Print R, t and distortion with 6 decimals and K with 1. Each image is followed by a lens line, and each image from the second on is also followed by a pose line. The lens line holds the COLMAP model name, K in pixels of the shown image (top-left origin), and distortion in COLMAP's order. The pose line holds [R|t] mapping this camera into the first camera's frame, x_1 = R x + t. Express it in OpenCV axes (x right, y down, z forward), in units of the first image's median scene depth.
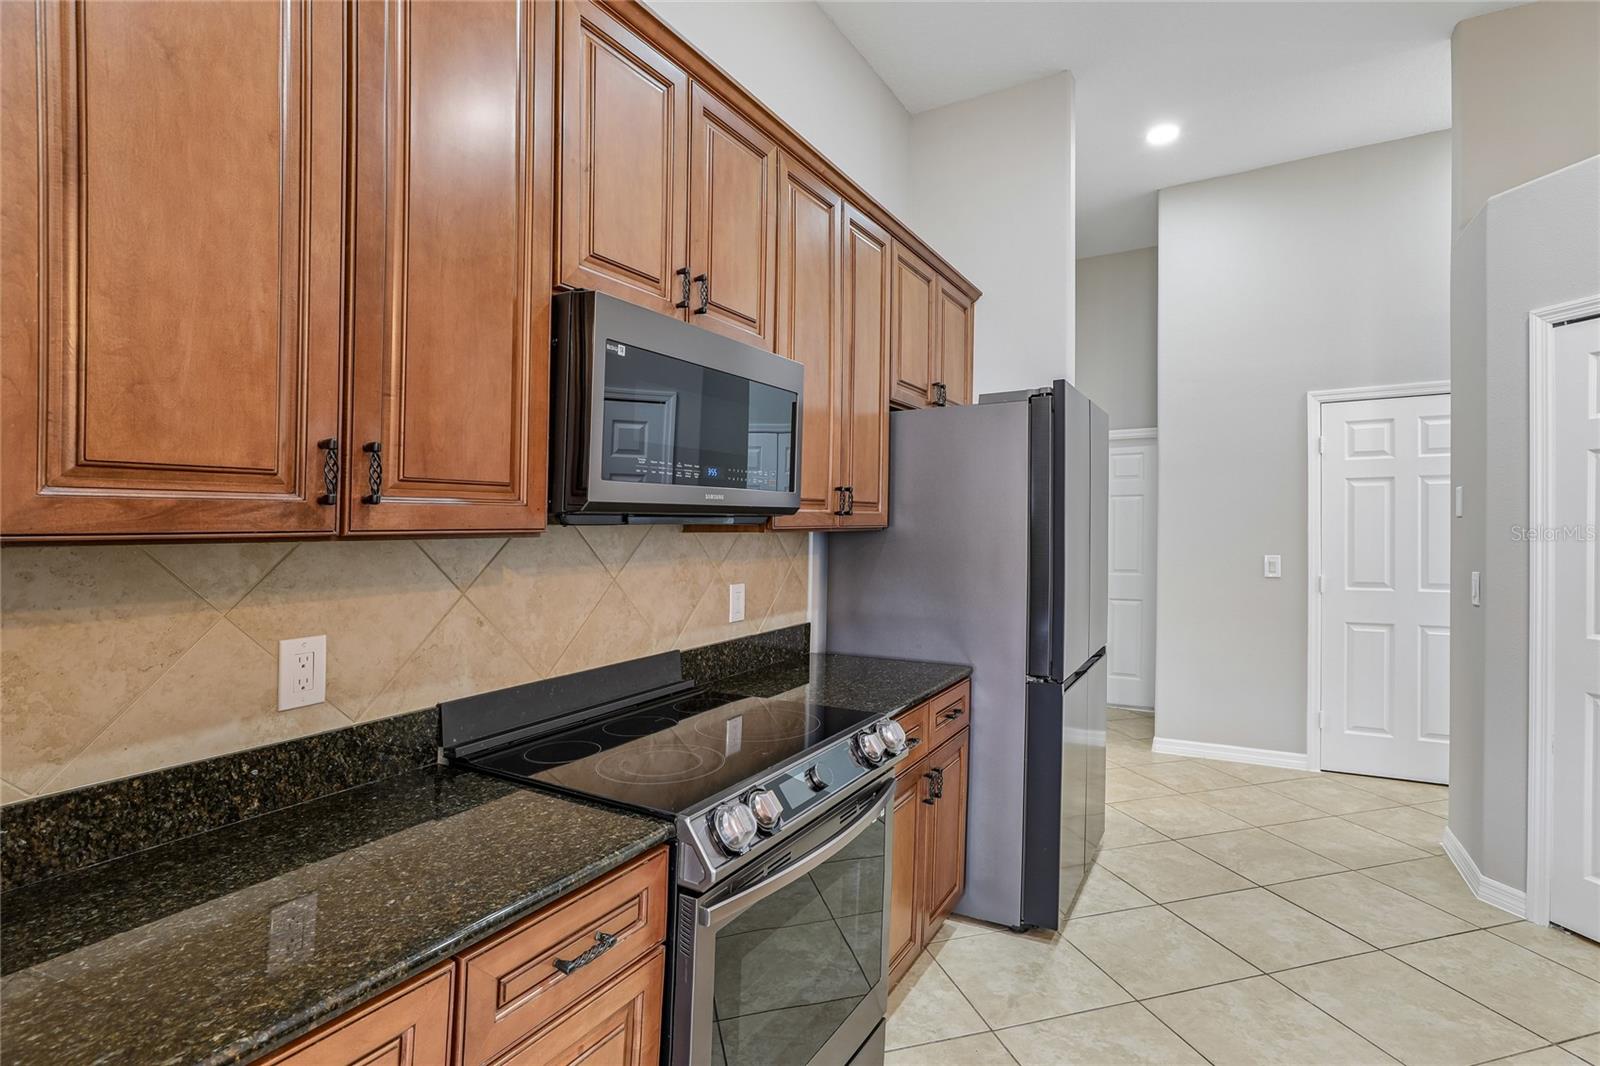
lens RADIAL K [[757.2, 0, 792.0], [0, 757.2, 529.8], [0, 0, 1]] dist [-0.031310, 0.008094]
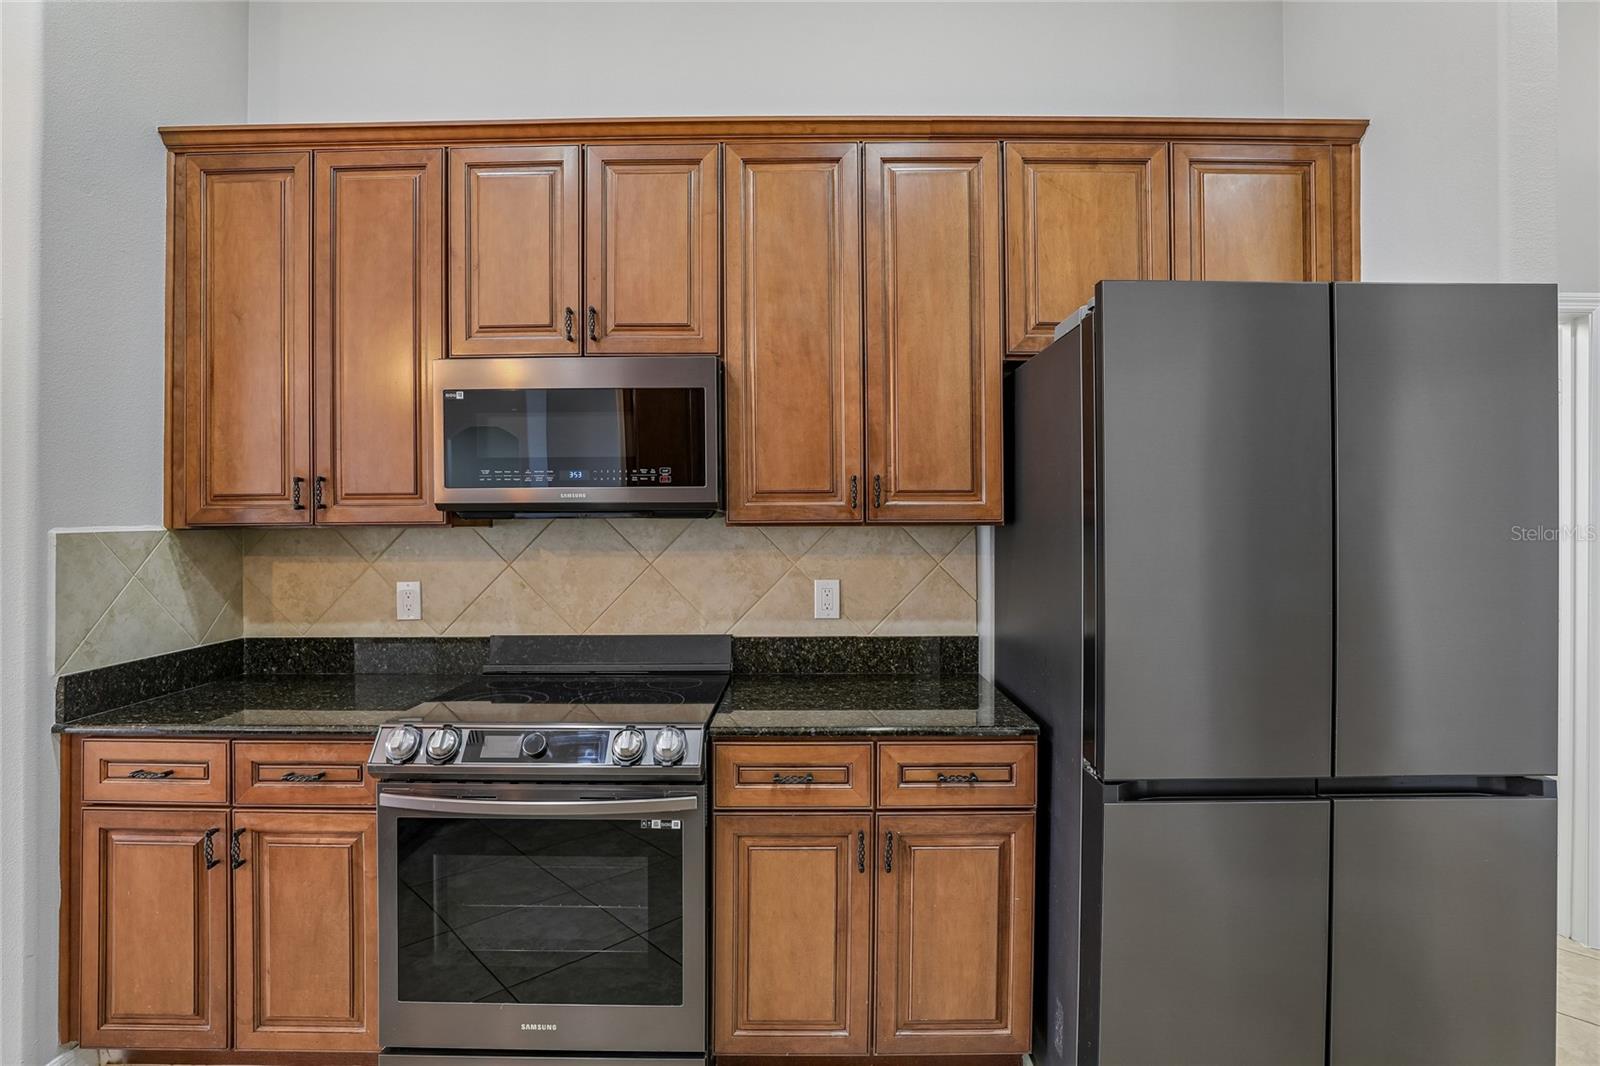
lens RADIAL K [[757.2, 0, 778.9], [0, 757.2, 510.5], [0, 0, 1]] dist [-0.031310, 0.008094]
pose [[0.493868, -0.004159, -0.869527, 1.046153], [-0.003346, 0.999972, -0.006683, -0.013415], [0.869530, 0.006210, 0.493840, 0.675882]]
